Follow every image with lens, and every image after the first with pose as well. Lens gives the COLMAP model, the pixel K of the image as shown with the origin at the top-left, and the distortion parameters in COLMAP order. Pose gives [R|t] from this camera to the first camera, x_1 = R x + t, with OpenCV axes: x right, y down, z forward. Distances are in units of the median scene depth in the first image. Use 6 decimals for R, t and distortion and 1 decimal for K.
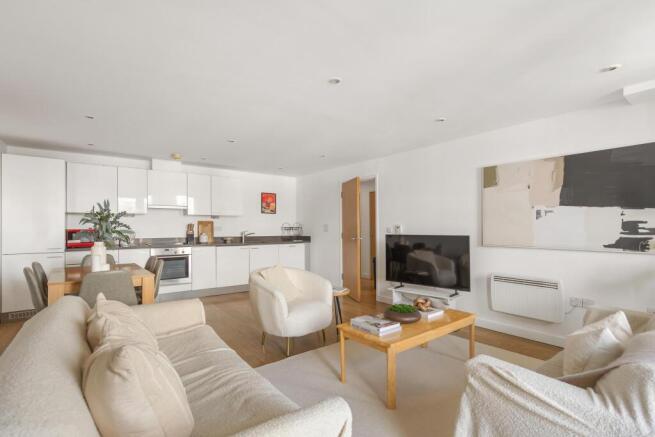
lens RADIAL K [[312.9, 0, 329.7], [0, 312.9, 228.5], [0, 0, 1]] dist [-0.000931, -0.000190]
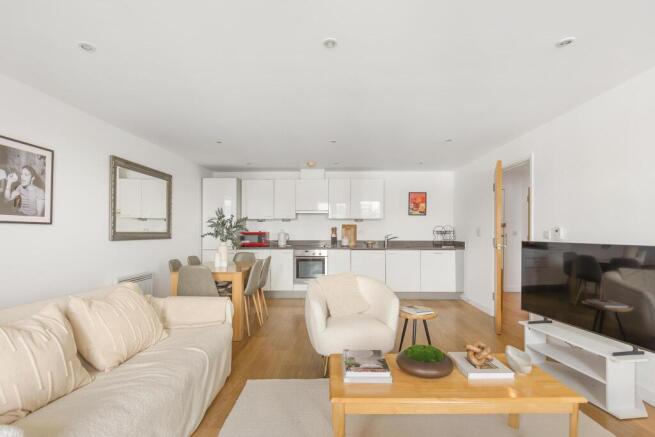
lens RADIAL K [[324.3, 0, 328.6], [0, 324.3, 231.7], [0, 0, 1]] dist [0.002141, 0.000080]
pose [[0.784170, 0.002677, -0.620541, 0.207222], [-0.004196, 0.999991, -0.000989, 0.000579], [0.620532, 0.003379, 0.784173, 0.138988]]
